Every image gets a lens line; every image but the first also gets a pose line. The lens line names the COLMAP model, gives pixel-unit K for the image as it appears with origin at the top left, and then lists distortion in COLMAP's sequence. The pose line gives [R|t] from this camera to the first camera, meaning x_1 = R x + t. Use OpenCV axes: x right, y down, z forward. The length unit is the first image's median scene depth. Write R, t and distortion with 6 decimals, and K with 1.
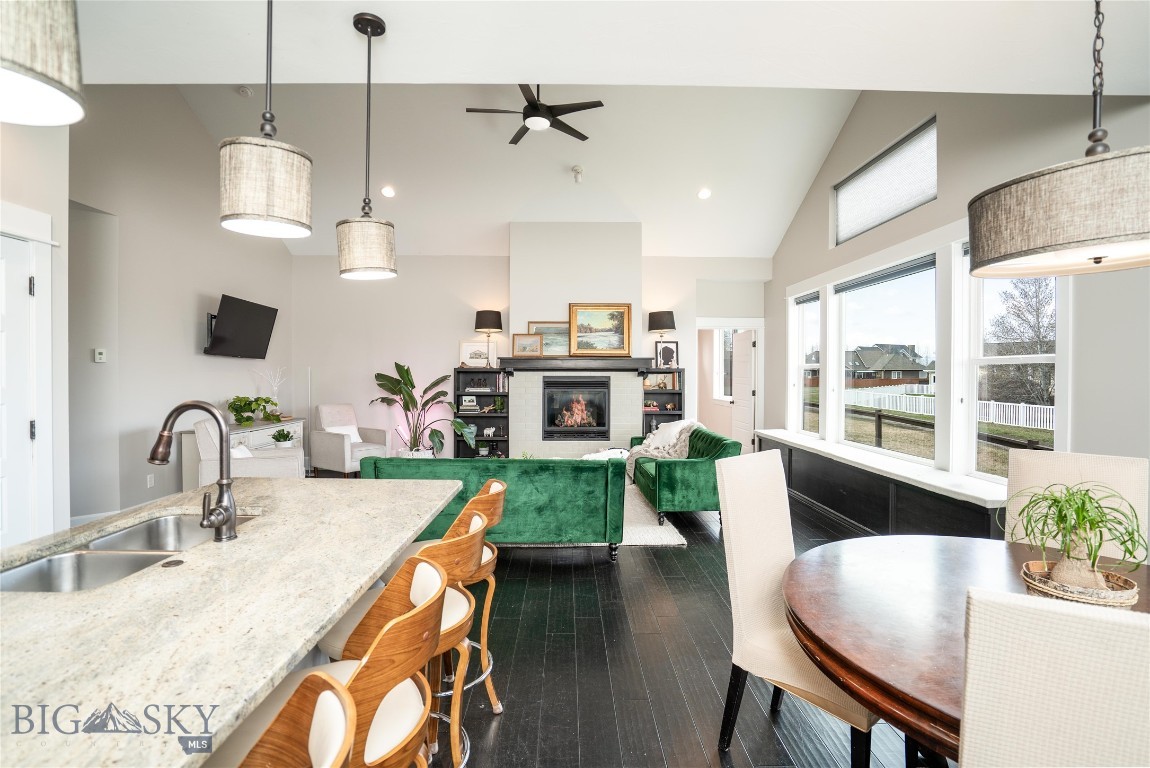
lens RADIAL K [[537.8, 0, 566.5], [0, 537.8, 382.8], [0, 0, 1]] dist [-0.023315, 0.003234]
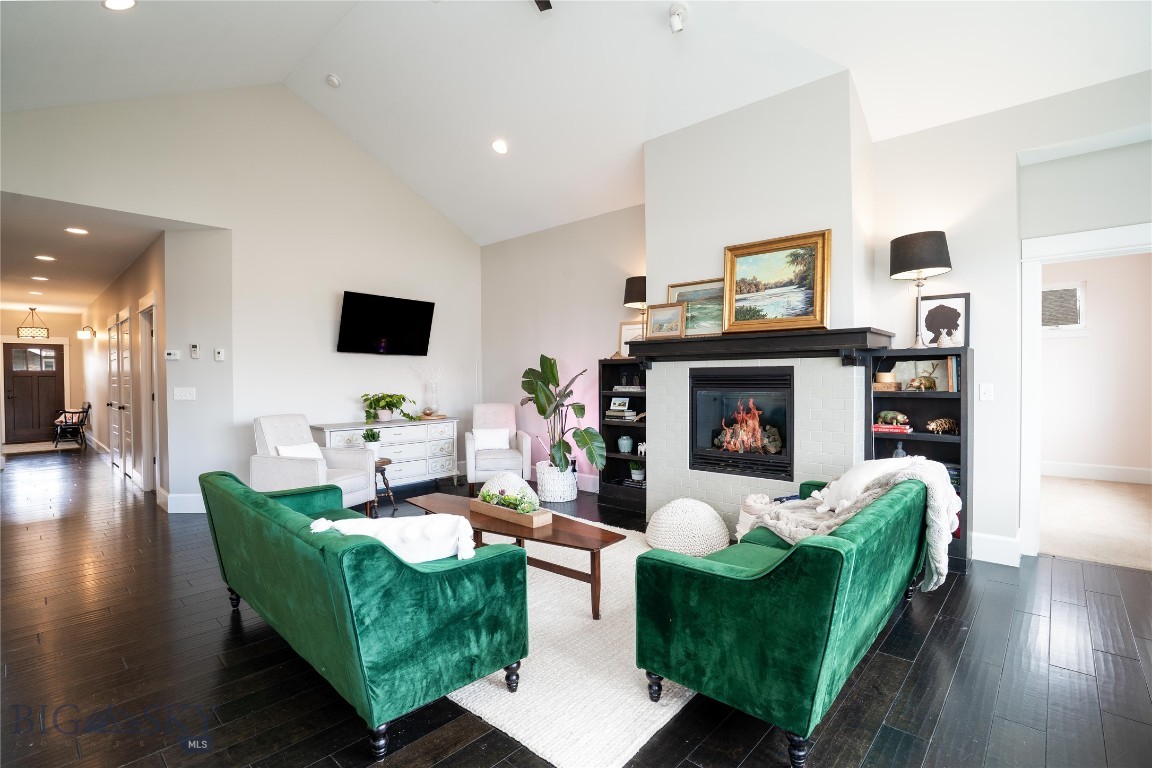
lens RADIAL K [[538.7, 0, 581.4], [0, 538.7, 379.8], [0, 0, 1]] dist [-0.023315, 0.003234]
pose [[0.746007, -0.003286, -0.665930, 0.285122], [-0.001061, 0.999981, -0.006123, 0.005546], [0.665937, 0.005275, 0.745989, 0.434250]]
